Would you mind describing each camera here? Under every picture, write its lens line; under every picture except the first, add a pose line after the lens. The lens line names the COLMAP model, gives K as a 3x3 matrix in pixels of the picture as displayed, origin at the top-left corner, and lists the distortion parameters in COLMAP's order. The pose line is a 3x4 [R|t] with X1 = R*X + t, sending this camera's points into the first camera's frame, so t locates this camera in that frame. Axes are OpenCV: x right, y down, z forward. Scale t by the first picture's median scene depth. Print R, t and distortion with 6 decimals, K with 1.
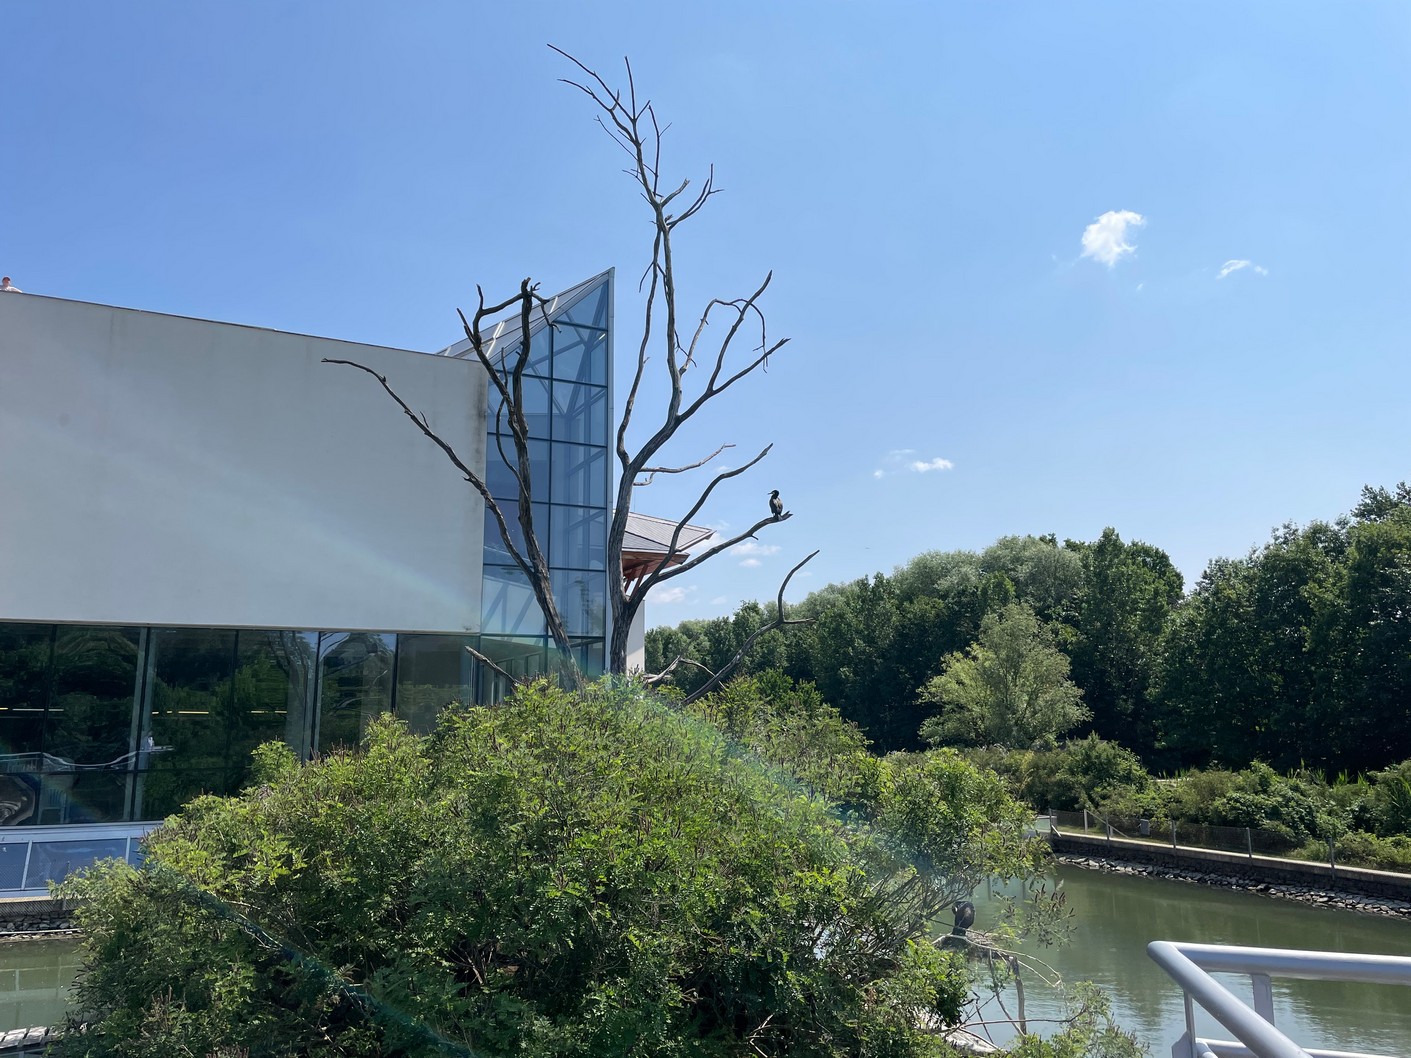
lens RADIAL K [[1073.5, 0, 698.5], [0, 1073.5, 525.2], [0, 0, 1]] dist [0.112378, -0.140492]
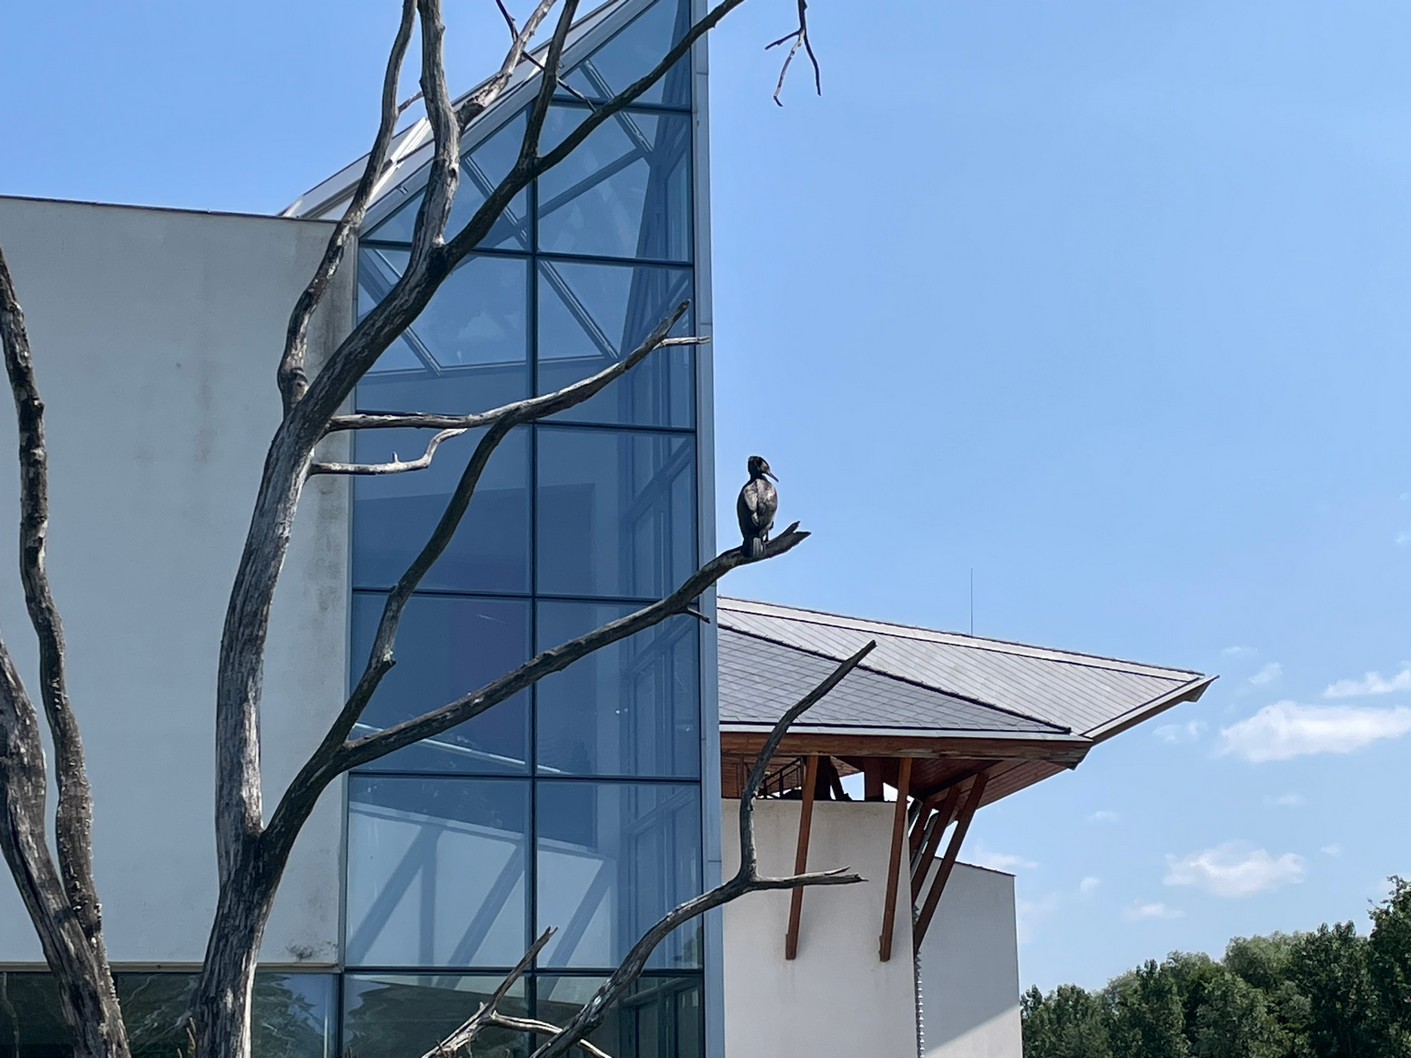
lens RADIAL K [[2712.2, 0, 705.5], [0, 2712.2, 529.0], [0, 0, 1]] dist [-0.012026, 0.004053]
pose [[0.964160, -0.059719, -0.258514, 0.140921], [0.042247, 0.996464, -0.072623, 0.023449], [0.261937, 0.059099, 0.963274, 0.134745]]
